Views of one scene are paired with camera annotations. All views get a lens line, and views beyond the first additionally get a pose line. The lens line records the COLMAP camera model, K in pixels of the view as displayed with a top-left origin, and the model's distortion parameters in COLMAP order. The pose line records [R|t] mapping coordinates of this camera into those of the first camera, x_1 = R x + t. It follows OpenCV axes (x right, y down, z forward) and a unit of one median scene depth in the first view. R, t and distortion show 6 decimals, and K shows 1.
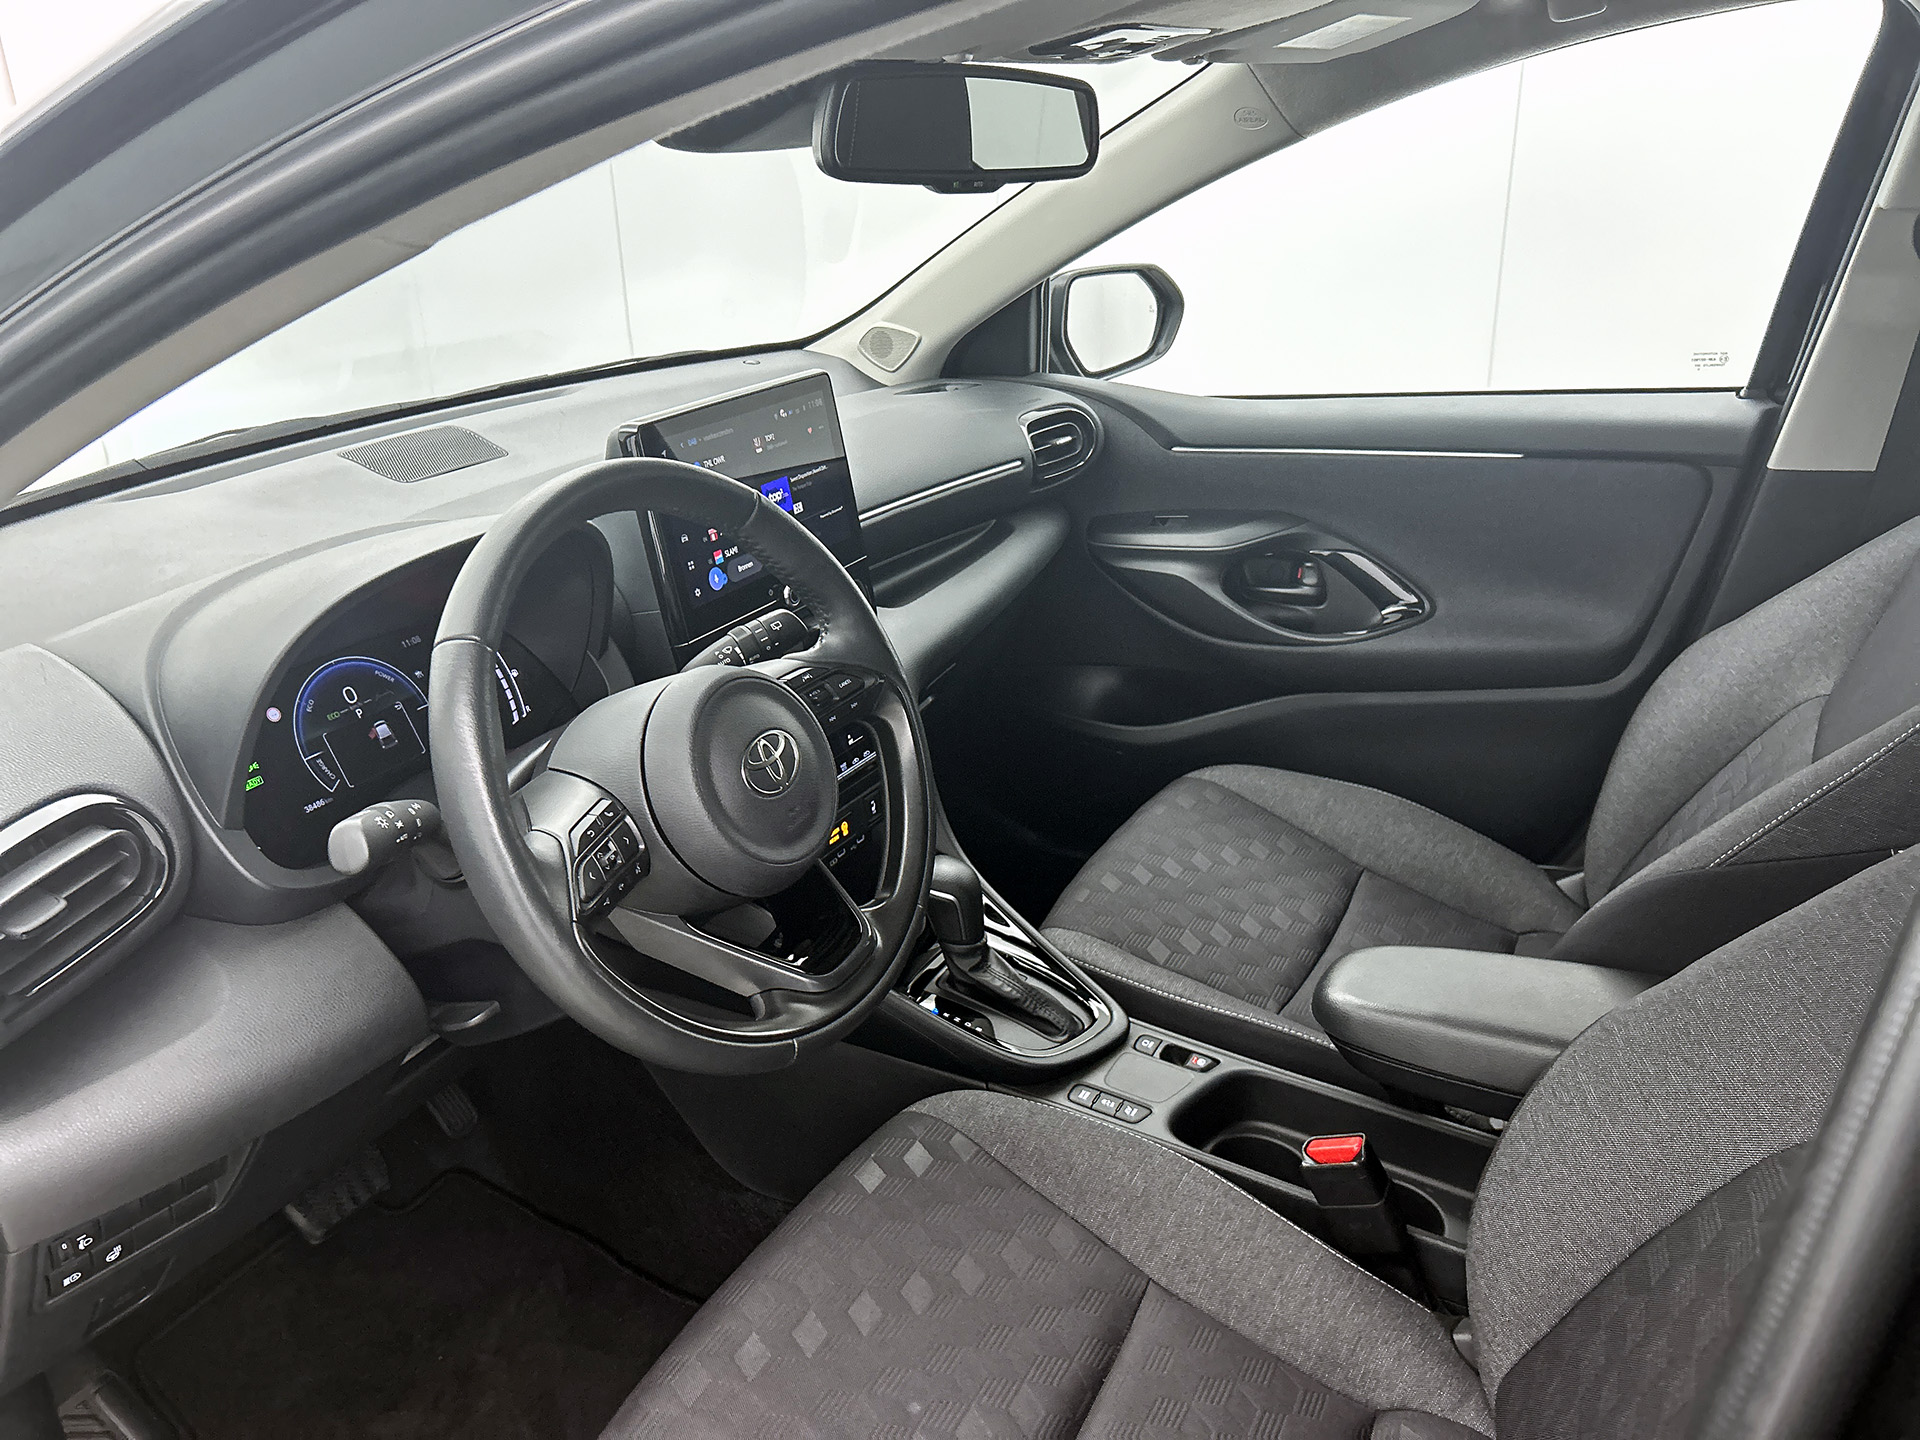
lens RADIAL K [[1445.9, 0, 964.1], [0, 1445.9, 706.0], [0, 0, 1]] dist [0.033473, -0.029359]
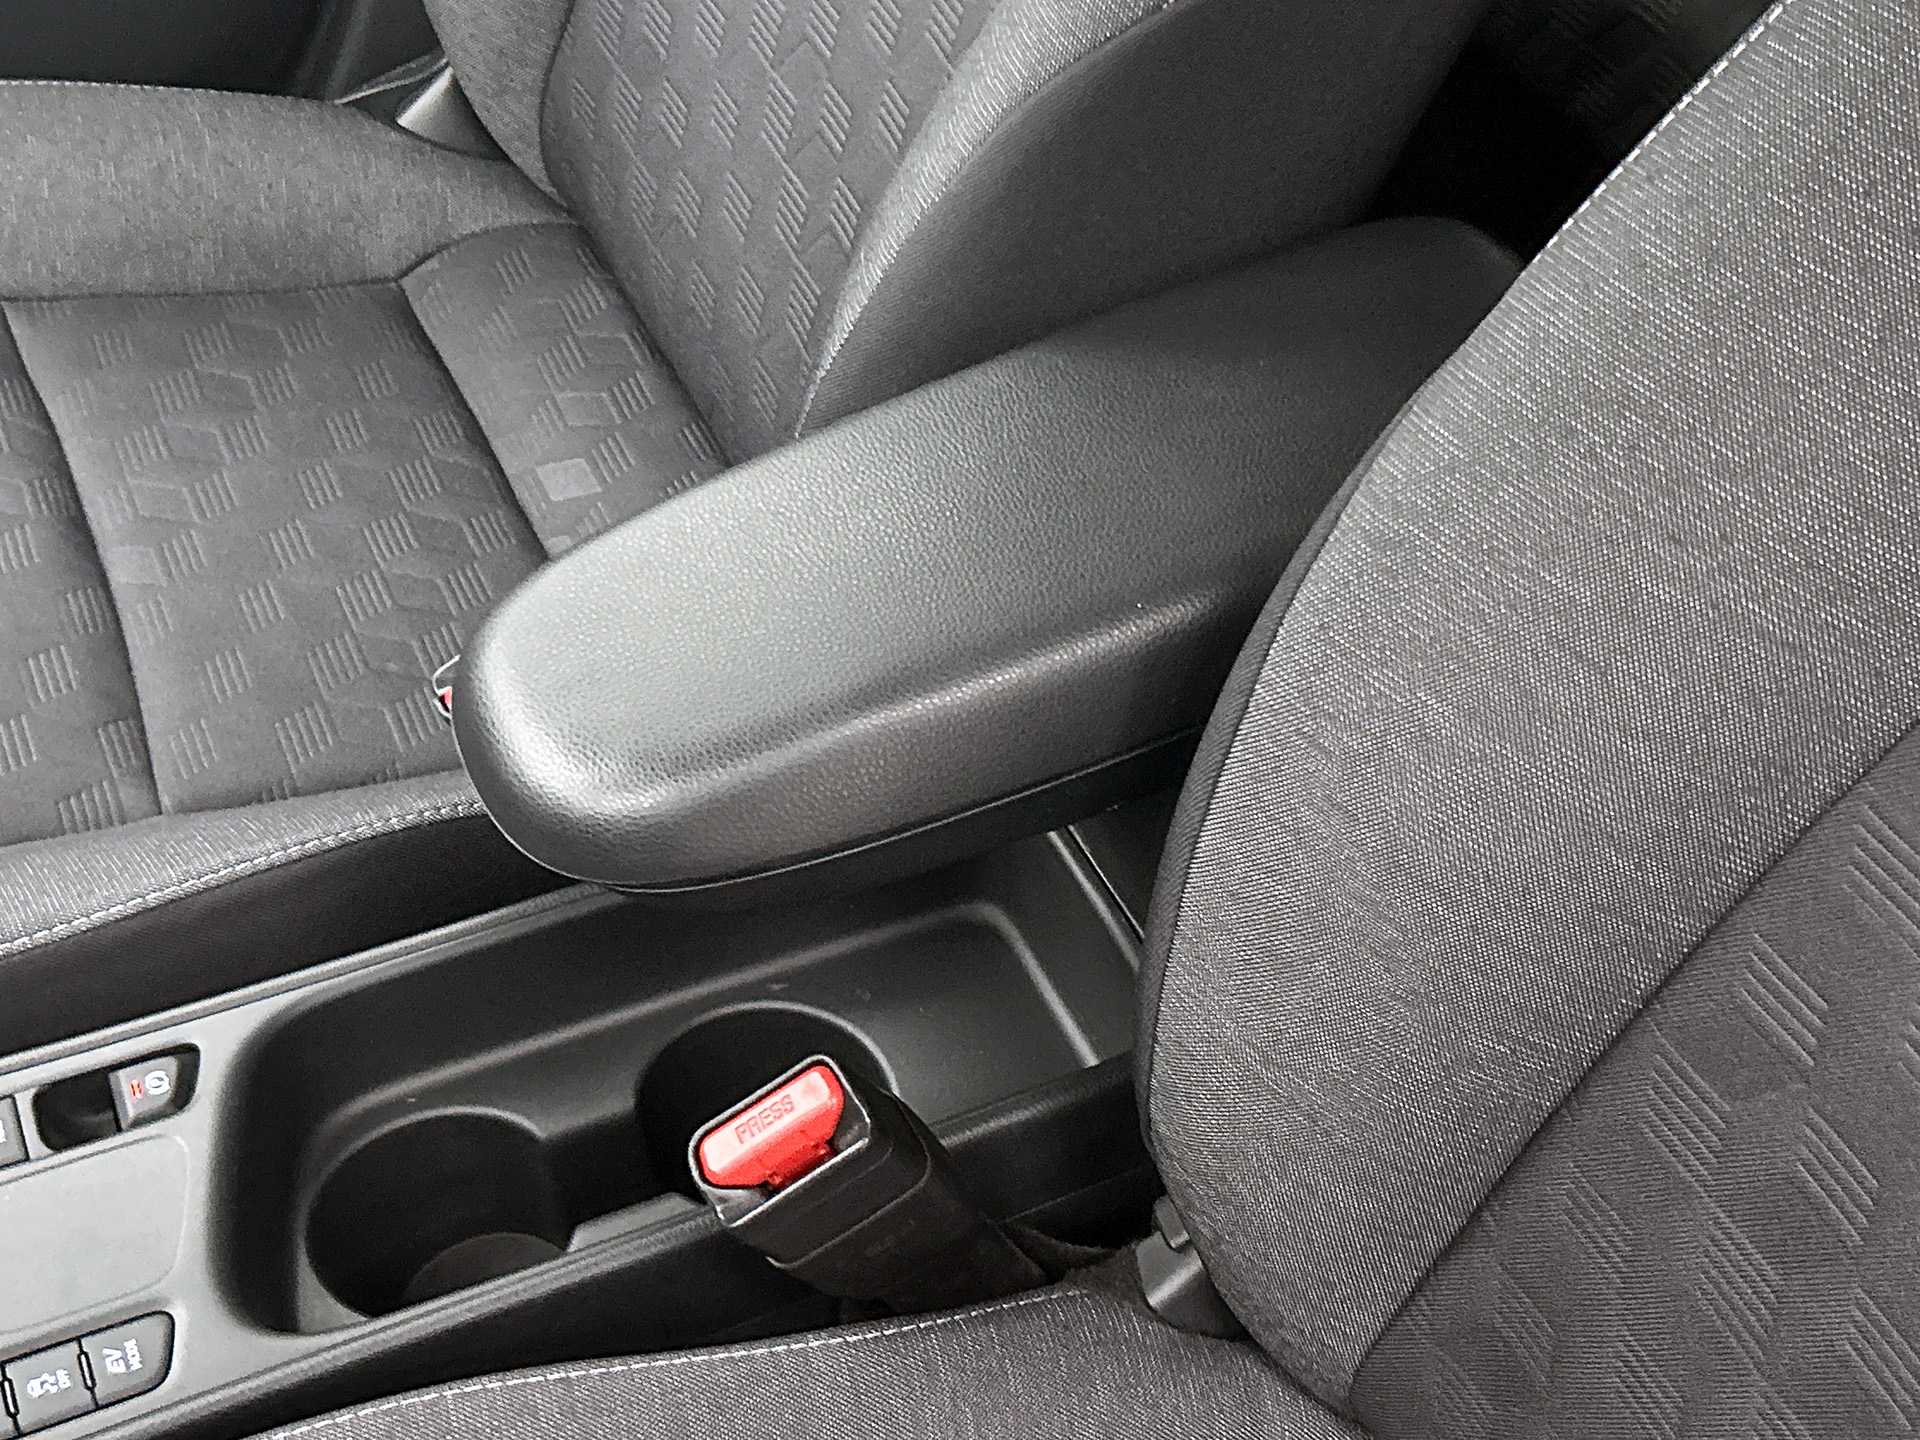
lens RADIAL K [[2661.1, 0, 952.4], [0, 2661.1, 731.4], [0, 0, 1]] dist [0.074854, 0.000000]
pose [[0.606659, -0.557230, 0.566974, -0.033474], [0.294359, 0.819972, 0.490917, -0.072310], [-0.738456, -0.130925, 0.661469, 0.379368]]
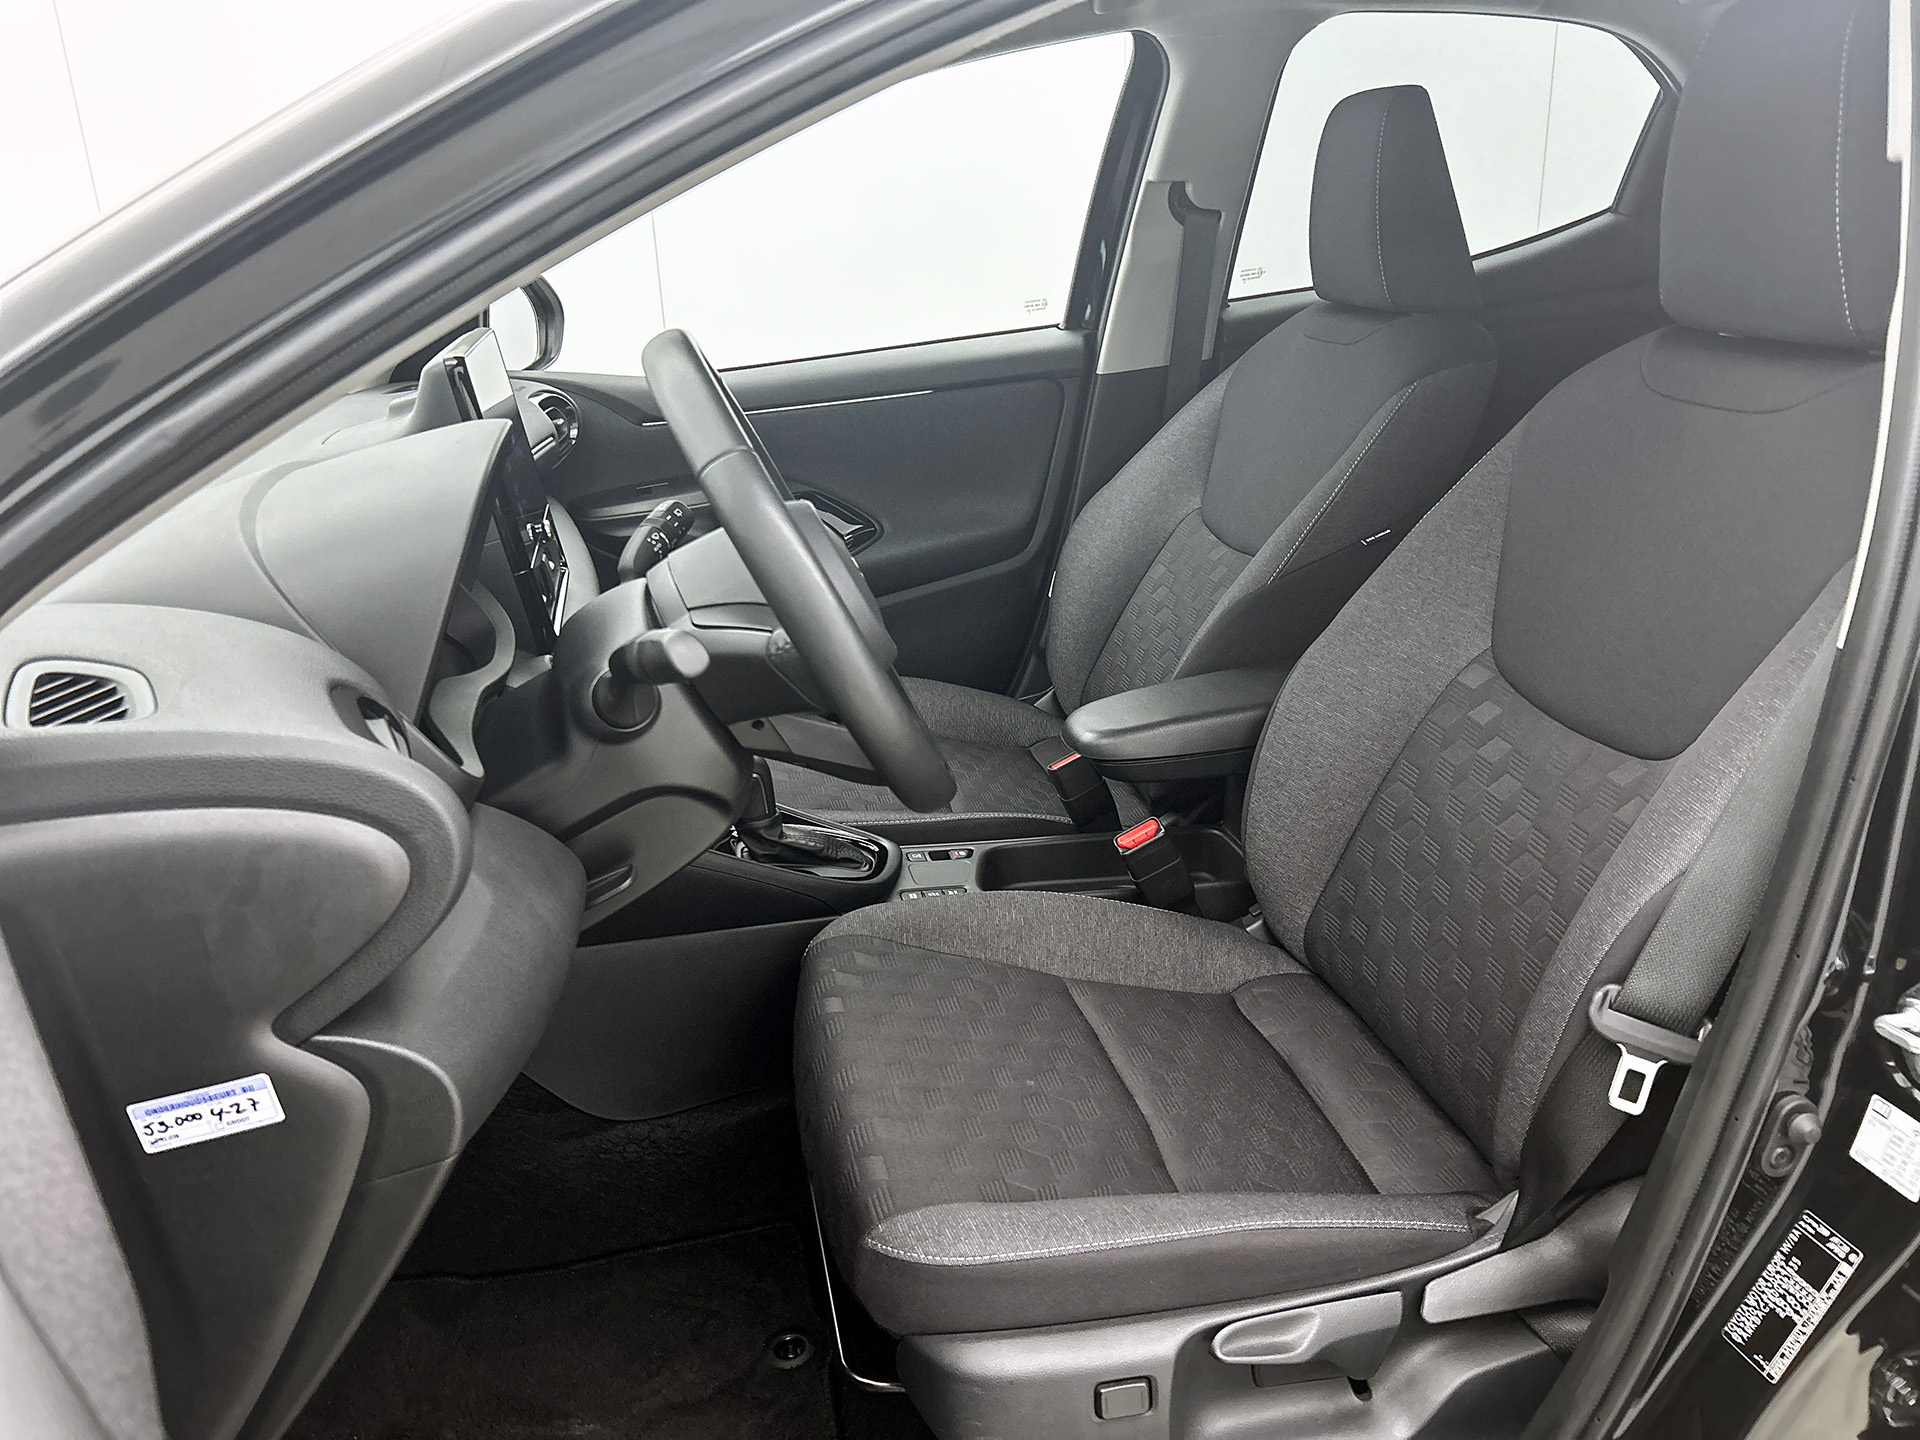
lens RADIAL K [[1445.9, 0, 945.9], [0, 1445.9, 712.1], [0, 0, 1]] dist [0.033473, -0.029359]
pose [[0.765702, -0.216909, 0.605517, -0.483043], [0.256881, 0.966209, 0.021280, 0.085397], [-0.589672, 0.139252, 0.795548, 0.013001]]
